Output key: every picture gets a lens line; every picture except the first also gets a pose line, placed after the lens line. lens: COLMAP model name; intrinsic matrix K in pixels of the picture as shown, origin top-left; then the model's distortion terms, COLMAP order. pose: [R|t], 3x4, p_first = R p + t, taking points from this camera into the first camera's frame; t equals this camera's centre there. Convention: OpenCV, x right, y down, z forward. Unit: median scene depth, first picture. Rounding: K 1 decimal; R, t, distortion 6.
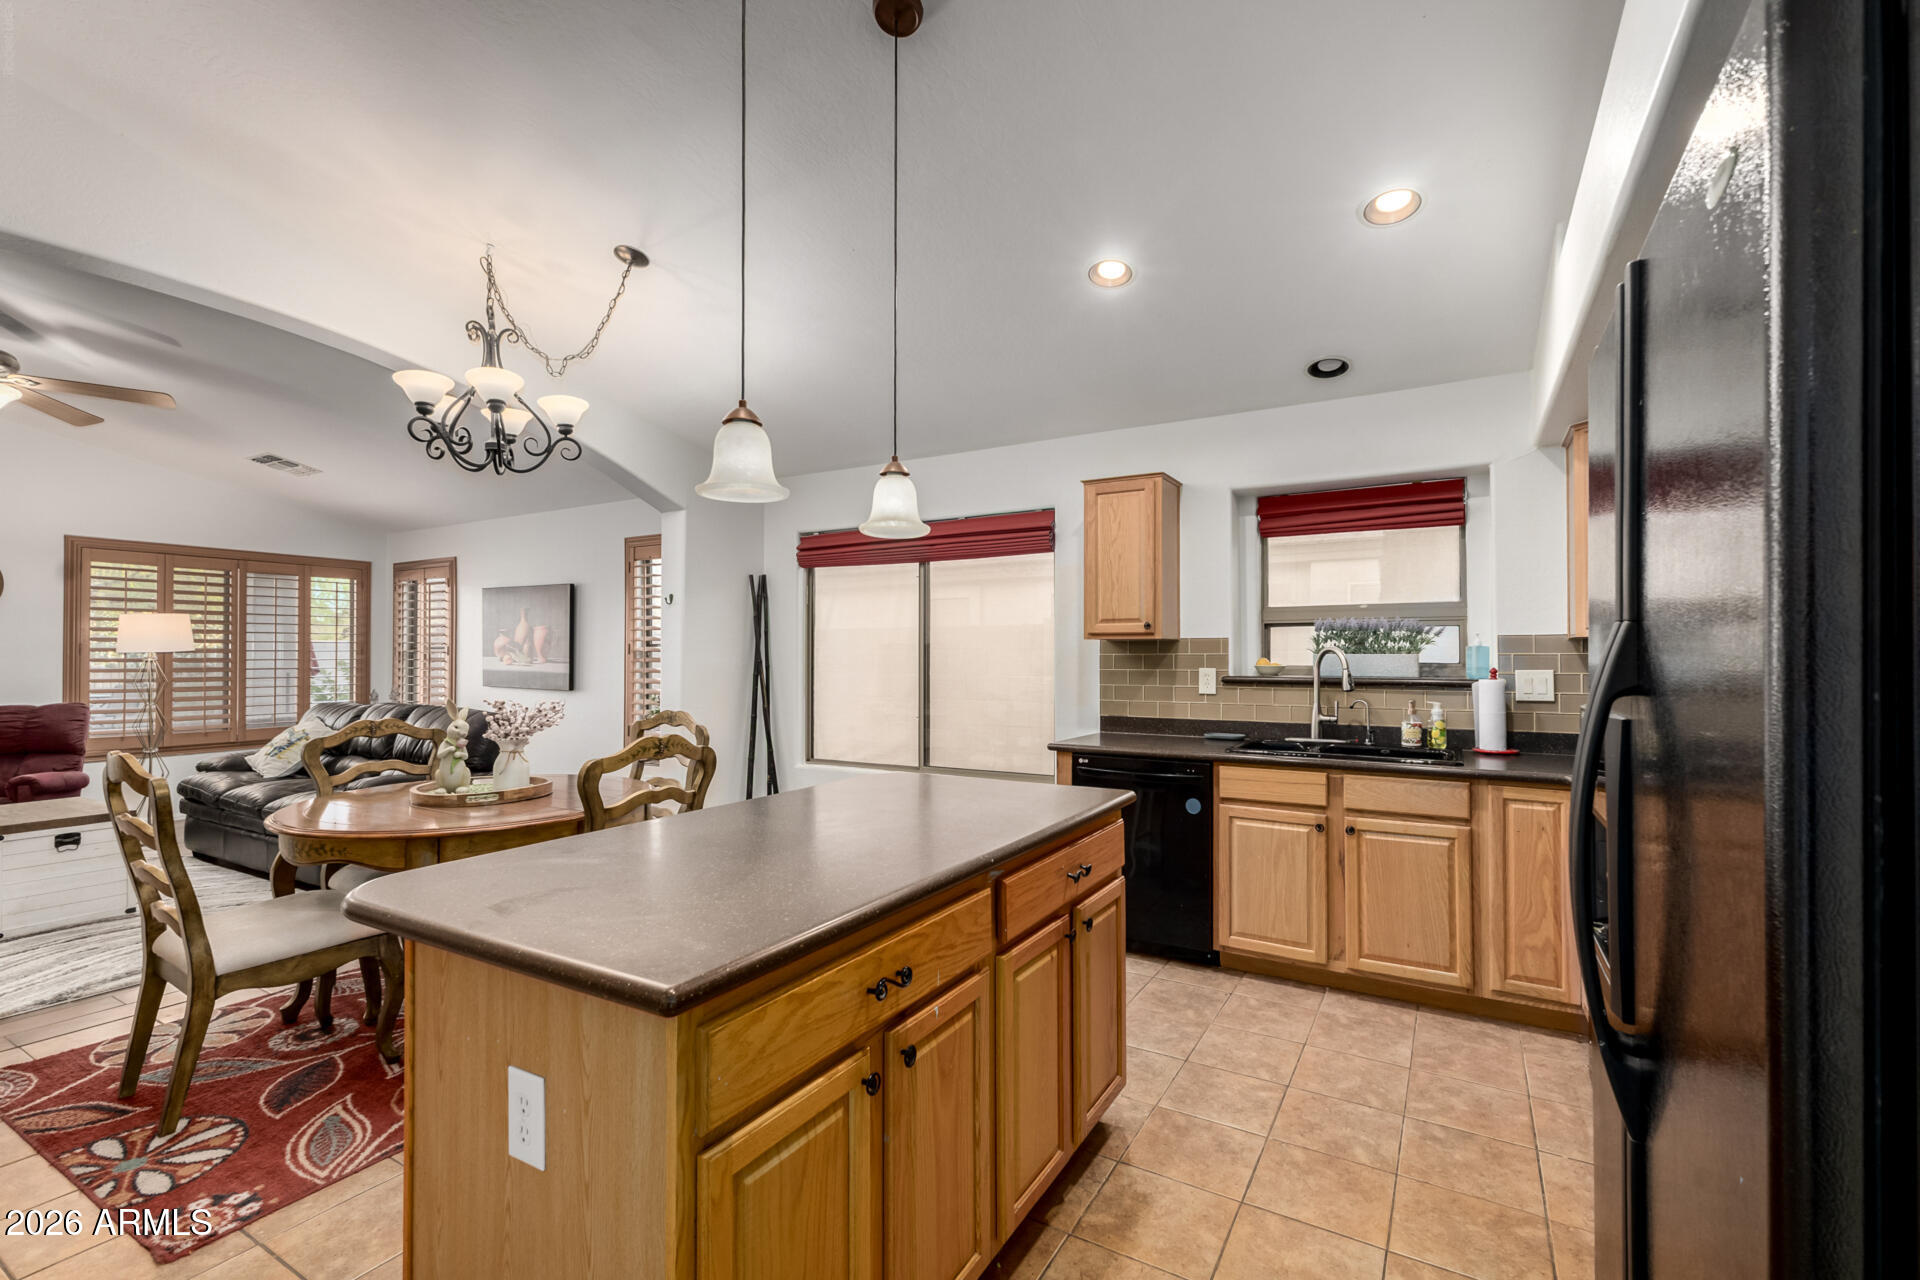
lens RADIAL K [[839.7, 0, 983.2], [0, 839.7, 646.0], [0, 0, 1]] dist [0.014233, -0.004921]
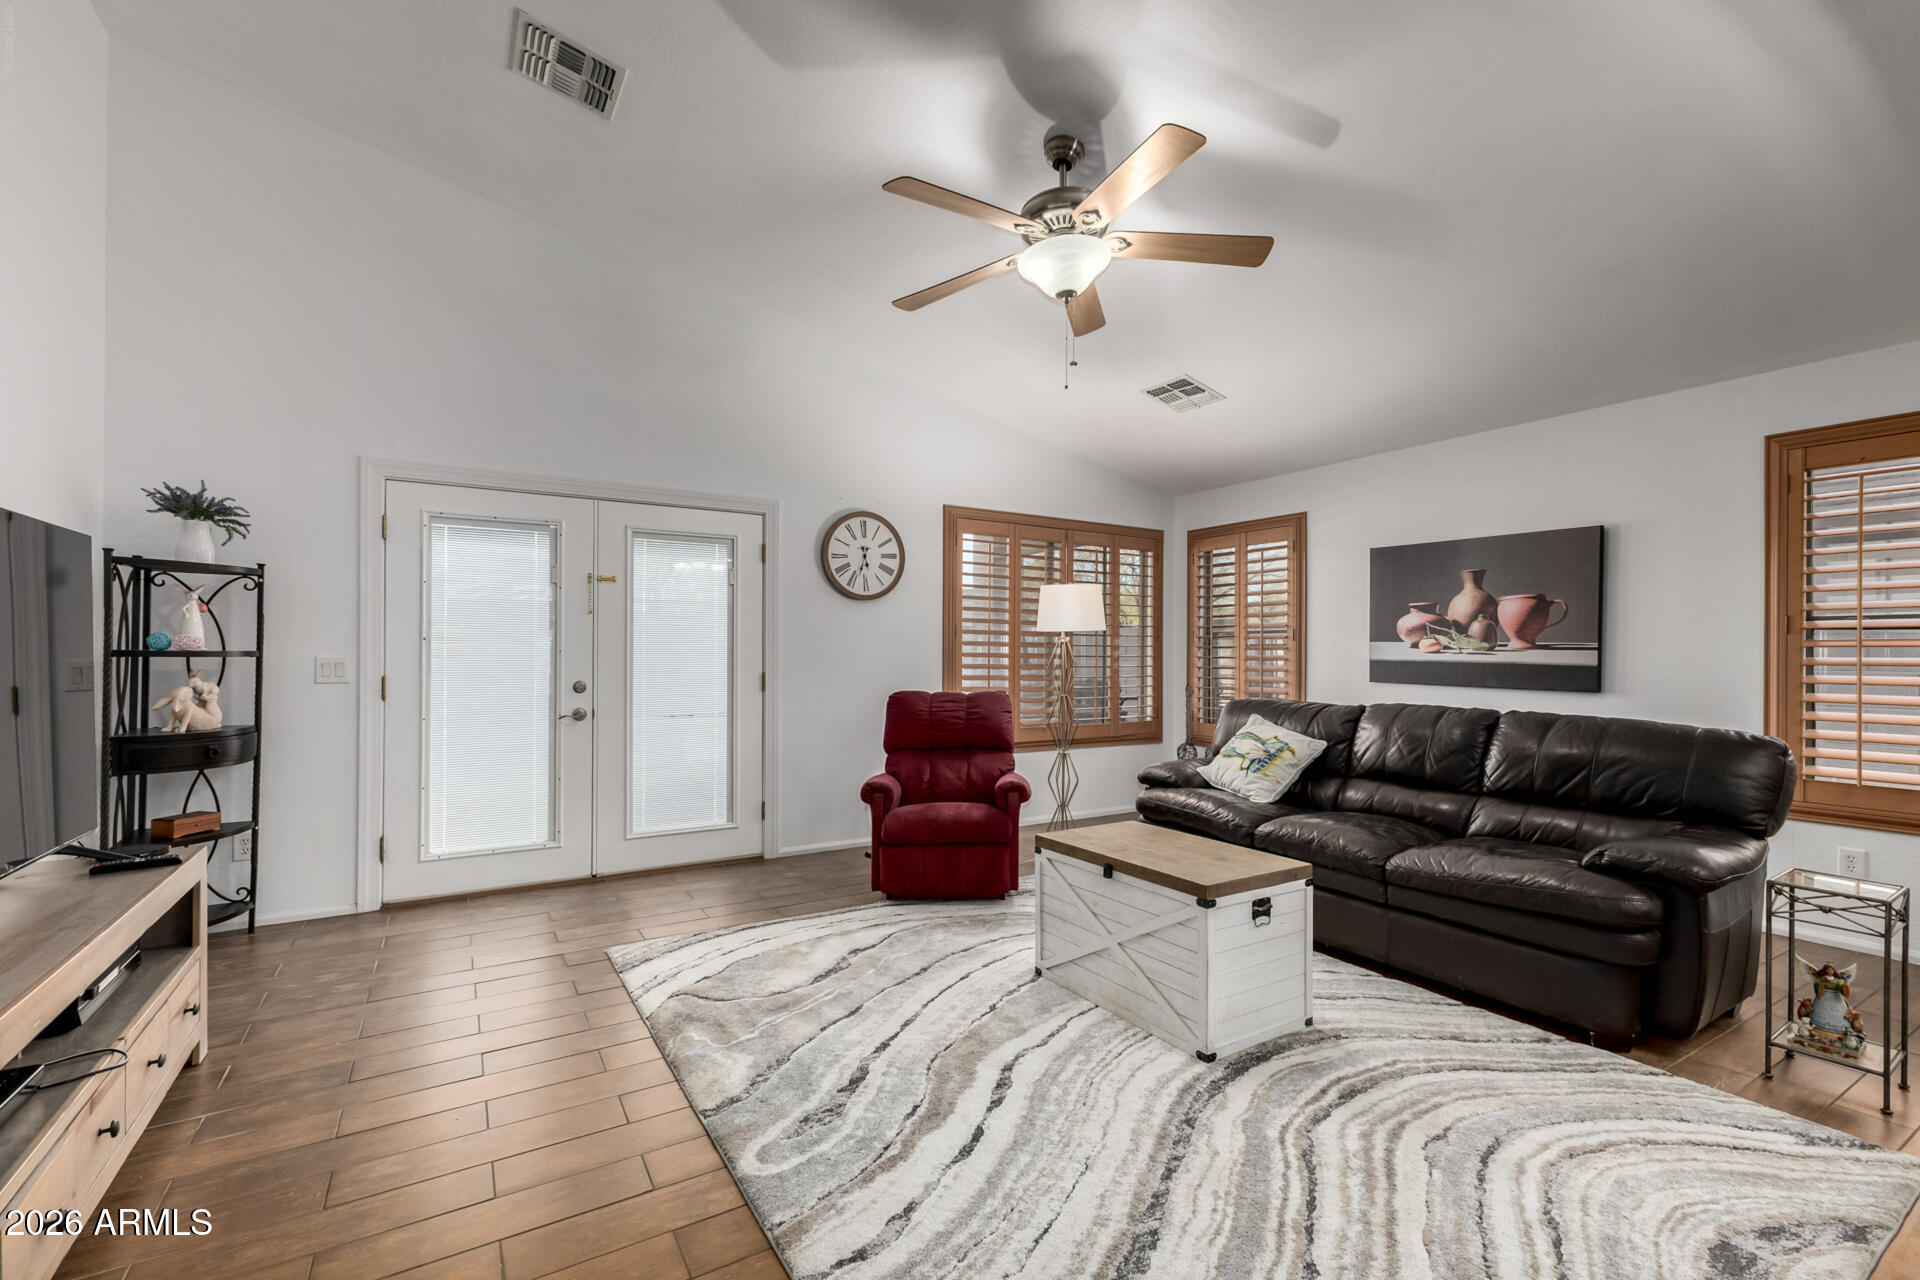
lens RADIAL K [[839.7, 0, 967.6], [0, 839.7, 651.9], [0, 0, 1]] dist [0.014233, -0.004921]
pose [[0.883141, 0.007388, -0.469050, -0.900445], [-0.004571, 0.999964, 0.007146, 0.028369], [0.469086, -0.004167, 0.883143, 0.308605]]
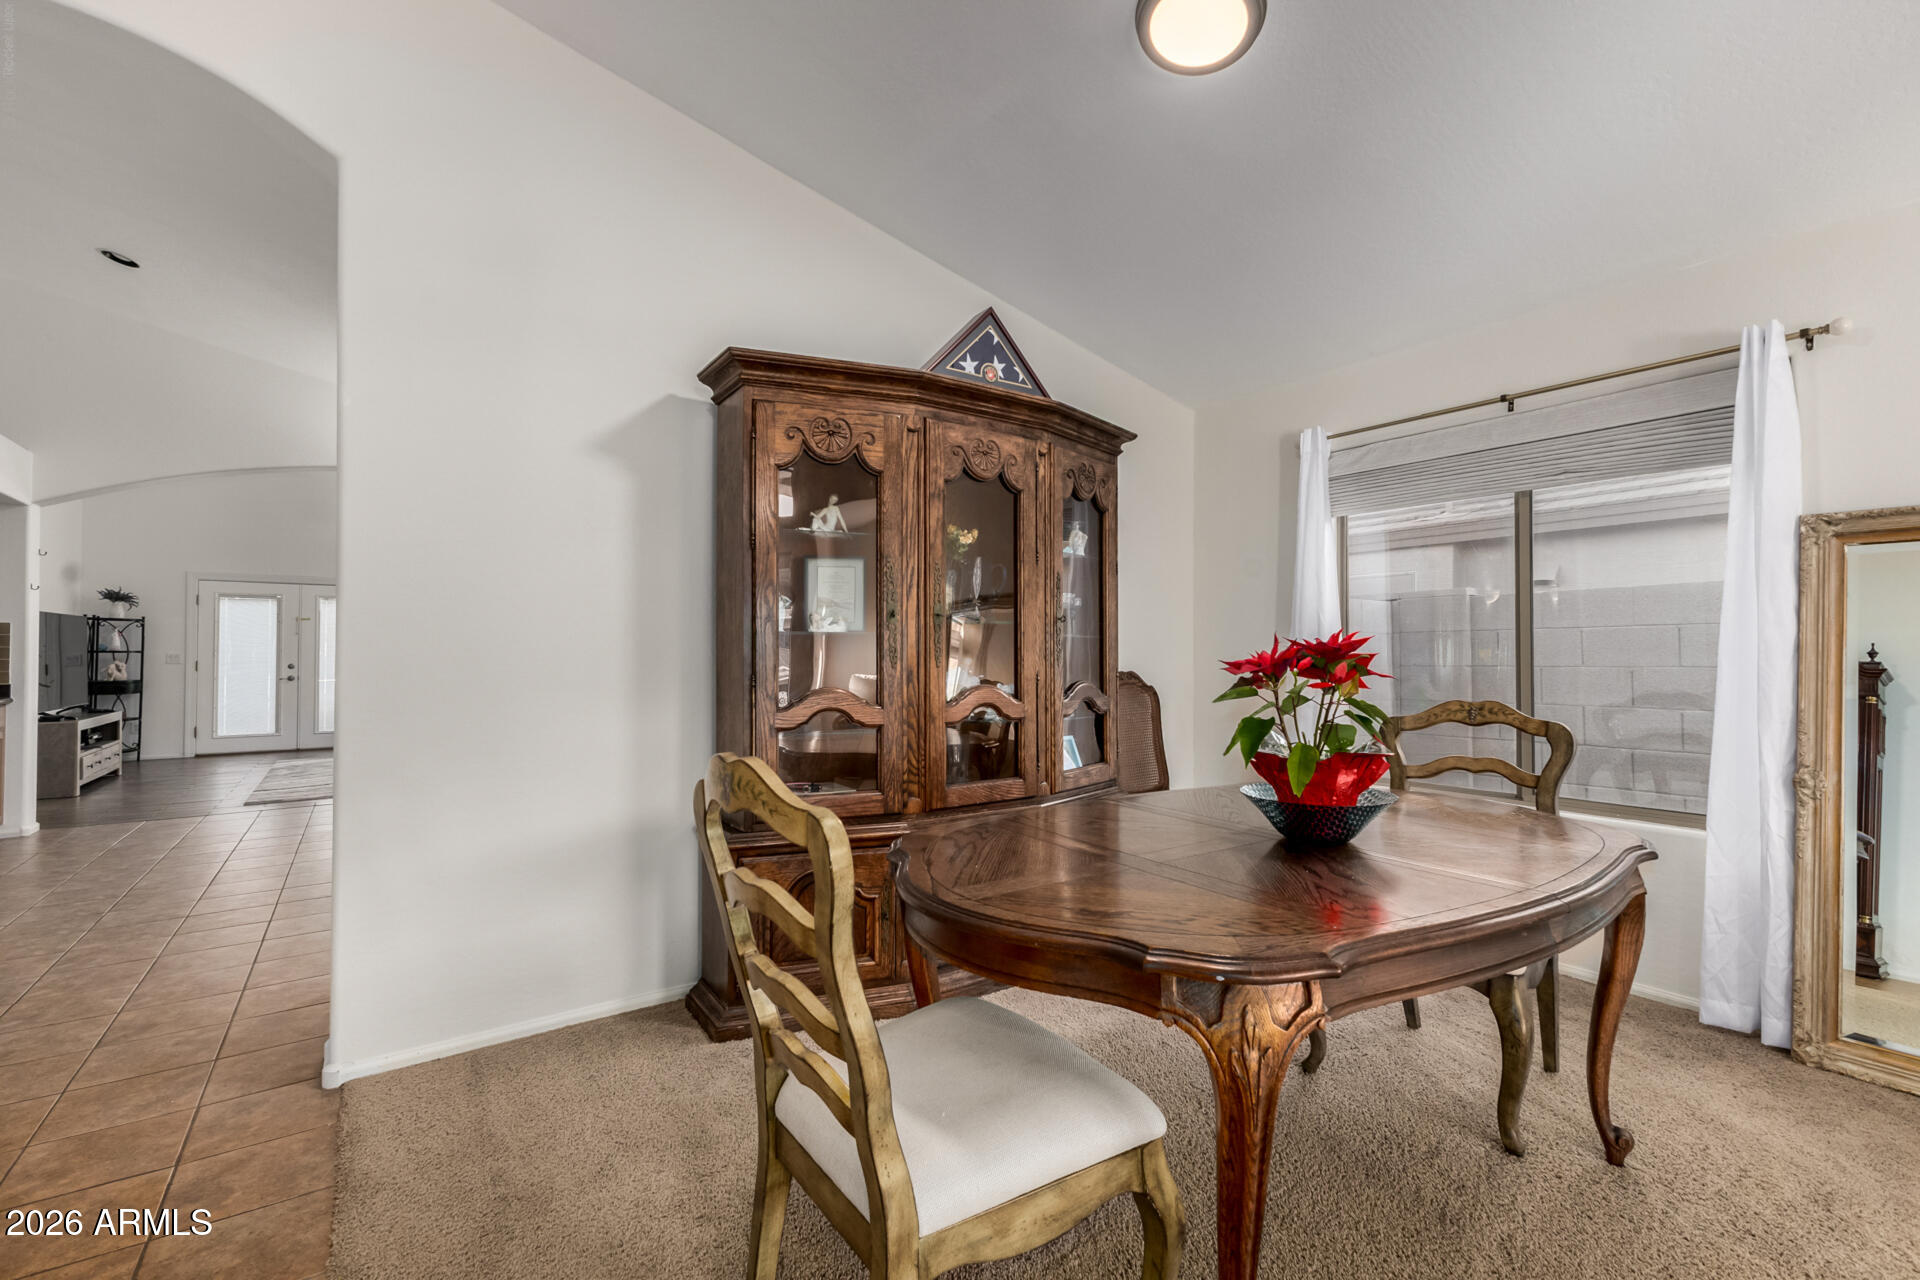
lens RADIAL K [[839.7, 0, 971.6], [0, 839.7, 644.2], [0, 0, 1]] dist [0.014233, -0.004921]
pose [[0.909813, -0.004004, -0.414999, 0.894186], [0.001456, 0.999978, -0.006456, 0.036766], [0.415015, 0.005269, 0.909799, -0.364078]]
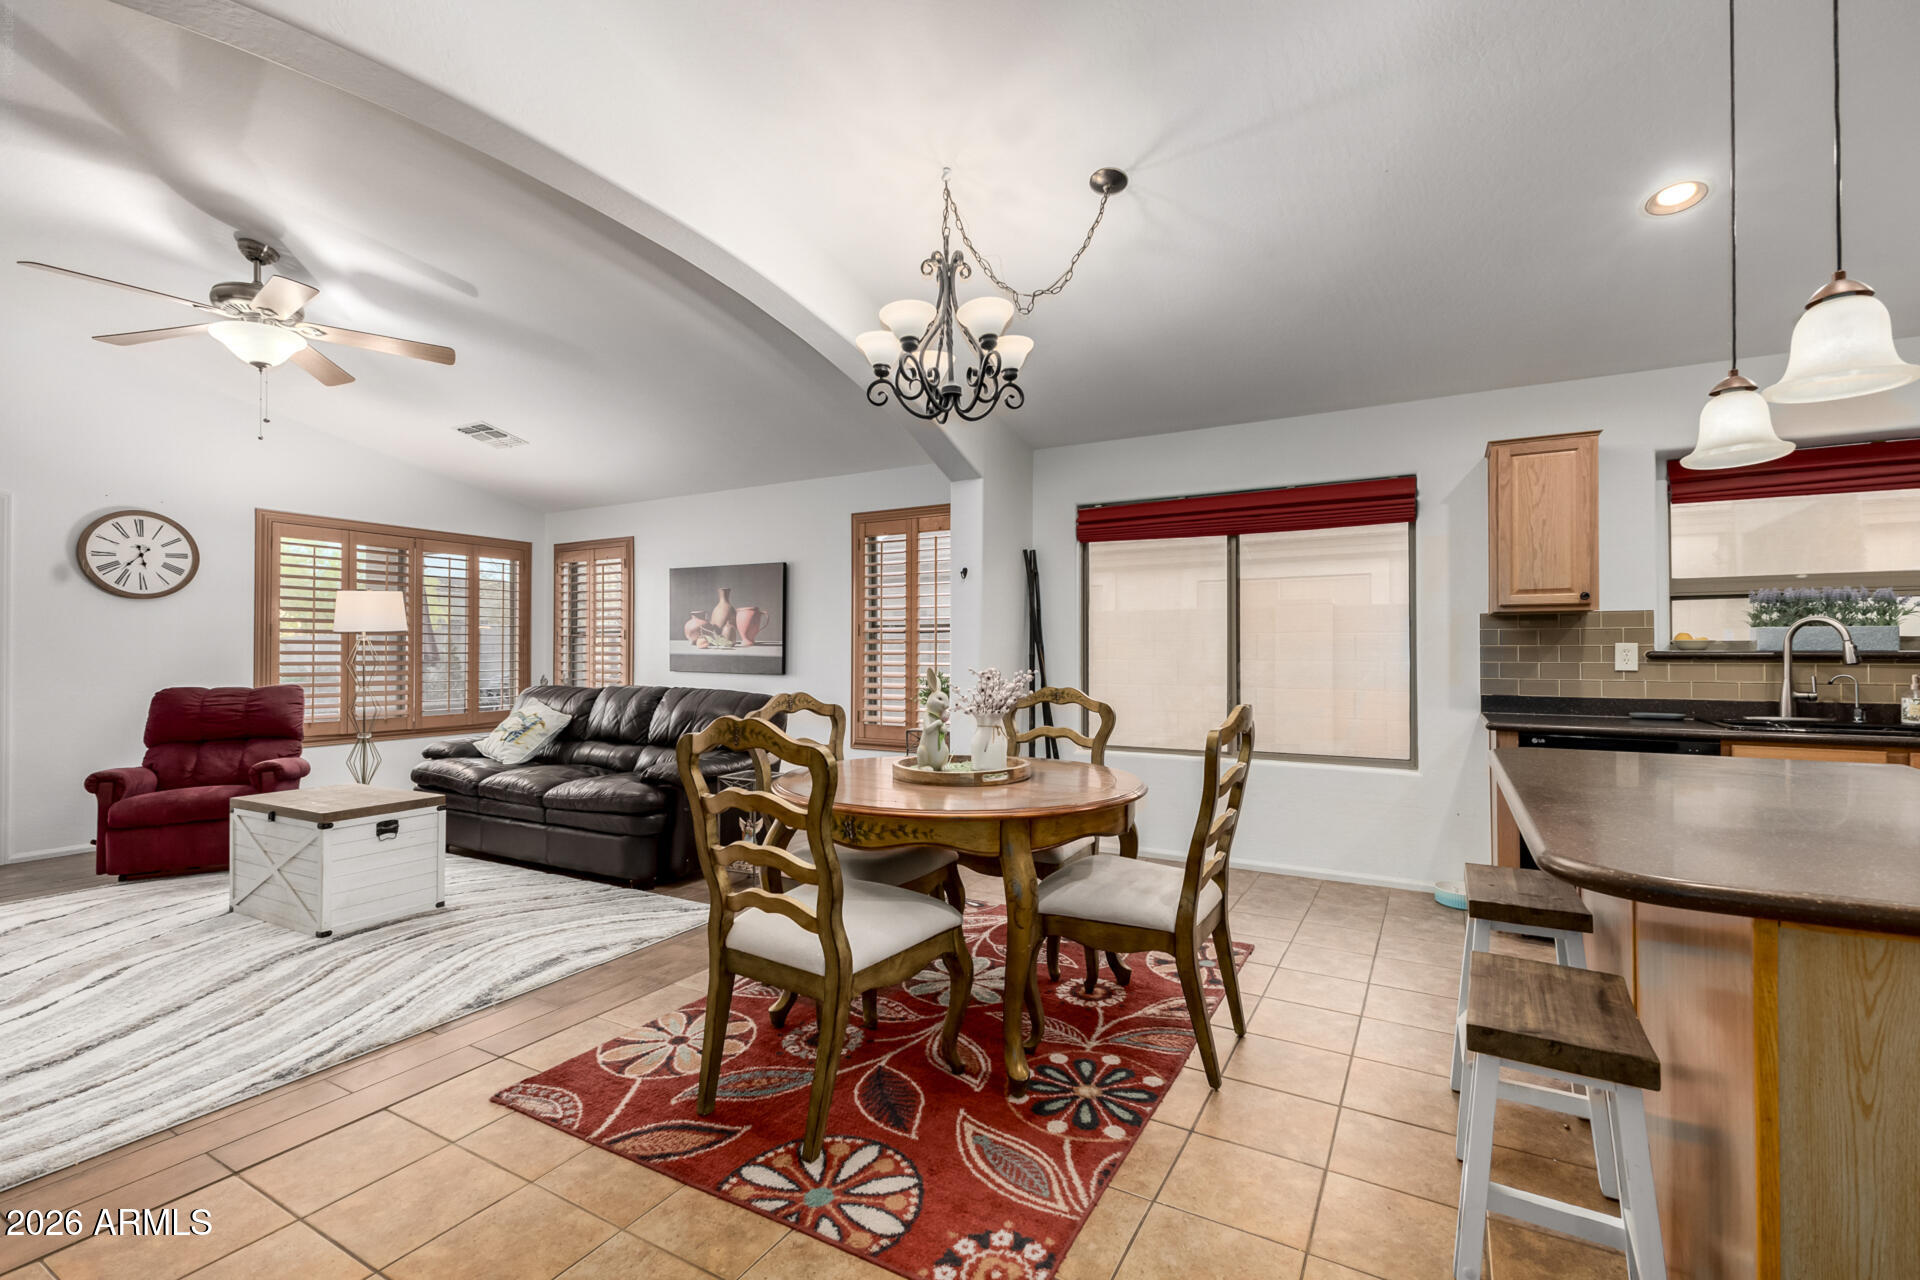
lens RADIAL K [[839.7, 0, 978.1], [0, 839.7, 640.8], [0, 0, 1]] dist [0.014233, -0.004921]
pose [[0.999877, 0.002270, 0.015497, -0.418574], [-0.002201, 0.999988, -0.004454, 0.026868], [-0.015507, 0.004420, 0.999870, 0.070682]]
